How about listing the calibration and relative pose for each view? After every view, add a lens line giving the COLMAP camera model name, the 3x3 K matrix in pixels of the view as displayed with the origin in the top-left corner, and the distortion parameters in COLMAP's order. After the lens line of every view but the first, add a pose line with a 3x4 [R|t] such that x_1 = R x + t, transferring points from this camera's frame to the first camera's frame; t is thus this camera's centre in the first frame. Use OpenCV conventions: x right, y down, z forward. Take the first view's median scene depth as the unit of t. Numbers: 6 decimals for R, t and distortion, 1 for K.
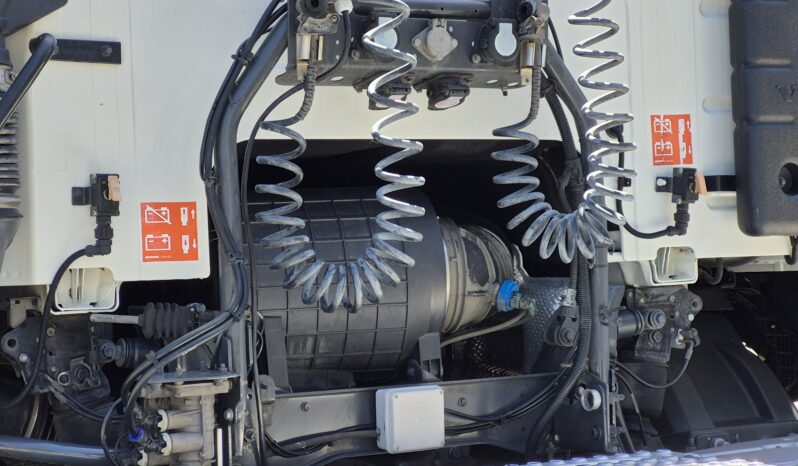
lens RADIAL K [[1791.2, 0, 399.0], [0, 1791.2, 233.0], [0, 0, 1]] dist [-0.007658, 0.118427]
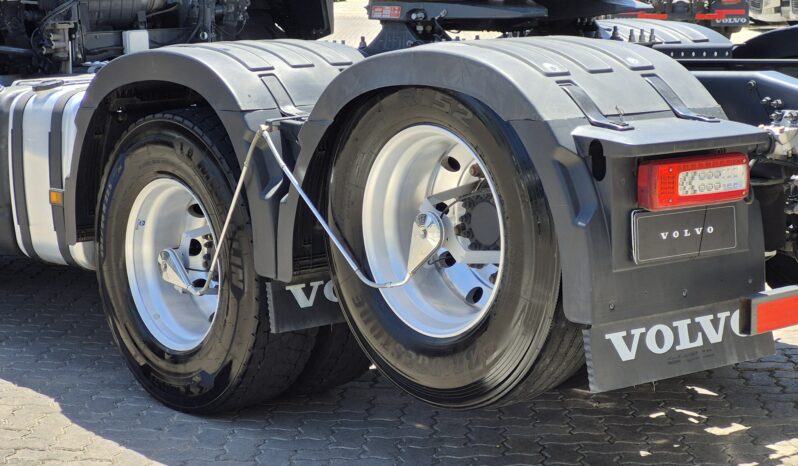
lens RADIAL K [[1791.2, 0, 399.0], [0, 1791.2, 233.0], [0, 0, 1]] dist [-0.007658, 0.118427]
pose [[0.982454, -0.028286, 0.184349, -0.110161], [0.004621, 0.991820, 0.127560, 0.047494], [-0.186449, -0.124470, 0.974548, -1.740713]]
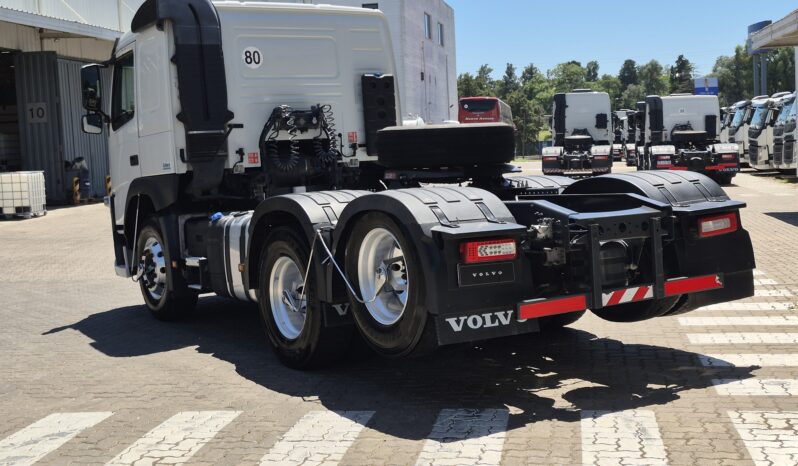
lens RADIAL K [[1129.0, 0, 399.4], [0, 1129.0, 194.3], [0, 0, 1]] dist [-0.002607, -0.010230]
pose [[0.998202, -0.031369, 0.051073, 0.132802], [0.030164, 0.999252, 0.024201, 0.038310], [-0.051794, -0.022617, 0.998402, -2.378485]]
